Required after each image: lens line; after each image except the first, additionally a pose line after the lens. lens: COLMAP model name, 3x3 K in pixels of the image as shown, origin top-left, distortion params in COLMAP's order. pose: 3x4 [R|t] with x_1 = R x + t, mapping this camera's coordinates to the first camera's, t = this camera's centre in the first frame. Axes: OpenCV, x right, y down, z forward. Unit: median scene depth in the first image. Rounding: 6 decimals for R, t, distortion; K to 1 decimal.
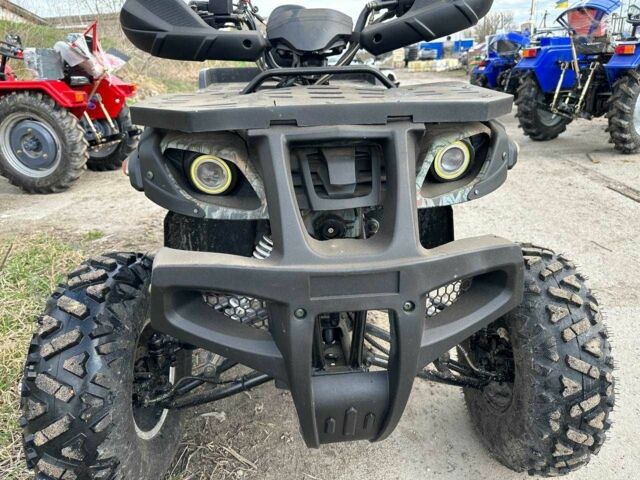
lens RADIAL K [[464.1, 0, 320.0], [0, 464.1, 240.0], [0, 0, 1]] dist [0.002064, -0.000610]
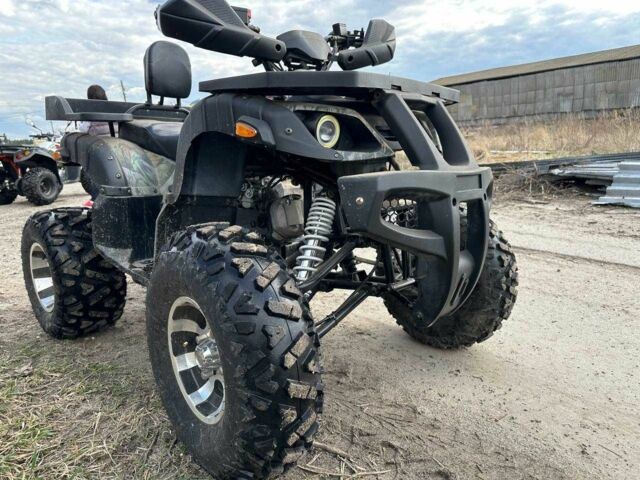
lens RADIAL K [[463.2, 0, 322.6], [0, 463.2, 243.3], [0, 0, 1]] dist [0.057666, -0.080452]
pose [[0.750260, -0.116227, 0.650846, -0.273184], [0.234565, 0.967181, -0.097676, 0.067918], [-0.618133, 0.225948, 0.752900, 0.028788]]
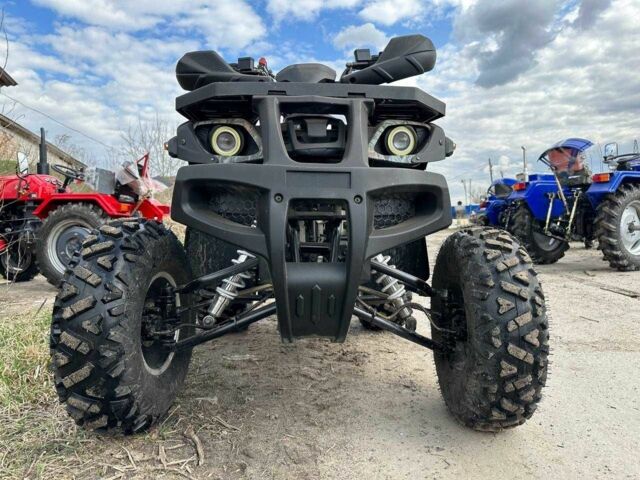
lens RADIAL K [[463.2, 0, 322.6], [0, 463.2, 243.3], [0, 0, 1]] dist [0.057666, -0.080452]
pose [[0.998776, 0.020292, -0.045116, 0.030905], [-0.034195, 0.942227, -0.333225, 0.148701], [0.035748, 0.334360, 0.941767, -0.051371]]
